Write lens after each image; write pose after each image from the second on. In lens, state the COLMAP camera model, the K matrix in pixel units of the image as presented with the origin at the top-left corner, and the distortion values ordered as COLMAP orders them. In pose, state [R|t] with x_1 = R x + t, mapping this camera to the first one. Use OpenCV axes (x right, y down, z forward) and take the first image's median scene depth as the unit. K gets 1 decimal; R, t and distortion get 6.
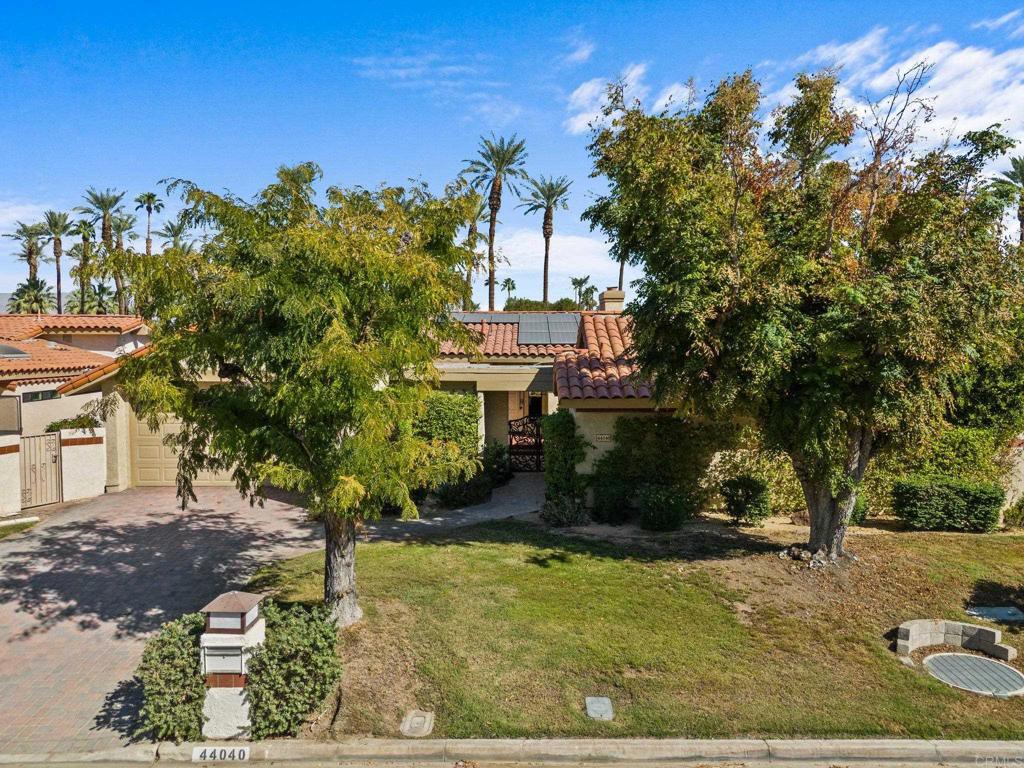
lens RADIAL K [[759.5, 0, 512.0], [0, 759.5, 384.0], [0, 0, 1]] dist [0.062438, -0.059579]
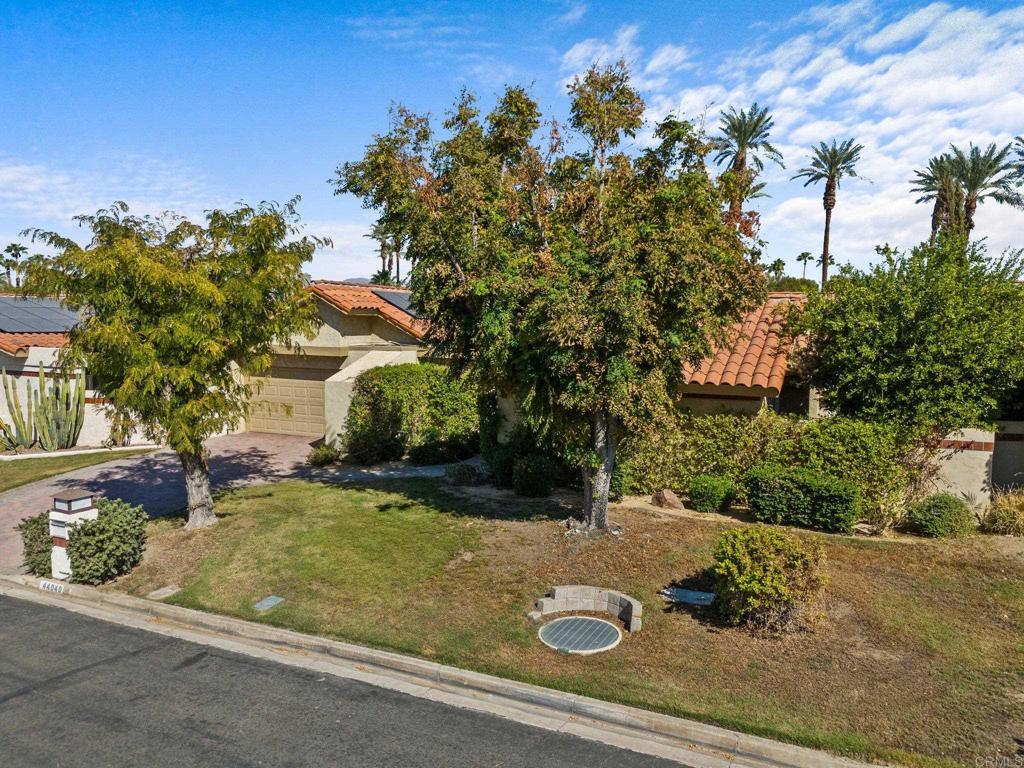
lens RADIAL K [[759.5, 0, 512.0], [0, 759.5, 384.0], [0, 0, 1]] dist [0.062438, -0.059579]
pose [[0.902630, 0.039495, -0.428602, 0.754917], [-0.028714, 0.999088, 0.031591, -0.006788], [0.429459, -0.016208, 0.902941, -0.006107]]
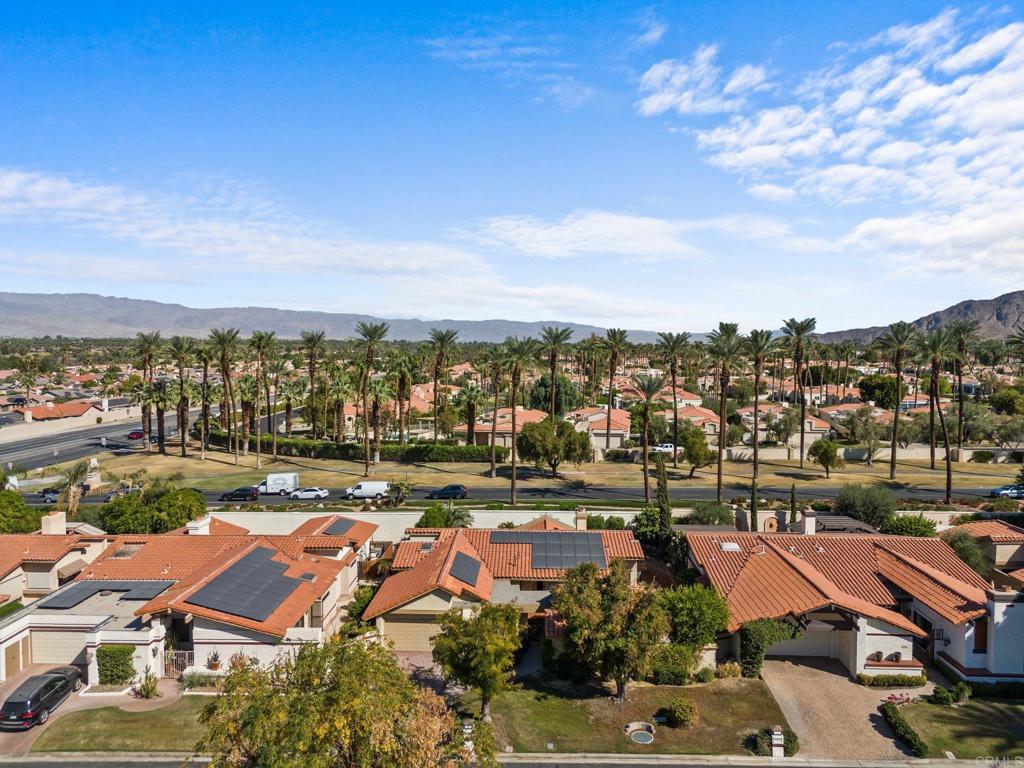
lens RADIAL K [[759.5, 0, 512.0], [0, 759.5, 384.0], [0, 0, 1]] dist [0.062438, -0.059579]
pose [[0.999831, 0.000565, -0.018360, -0.018694], [-0.000557, 1.000000, 0.000447, -1.196153], [0.018361, -0.000437, 0.999831, -2.460868]]
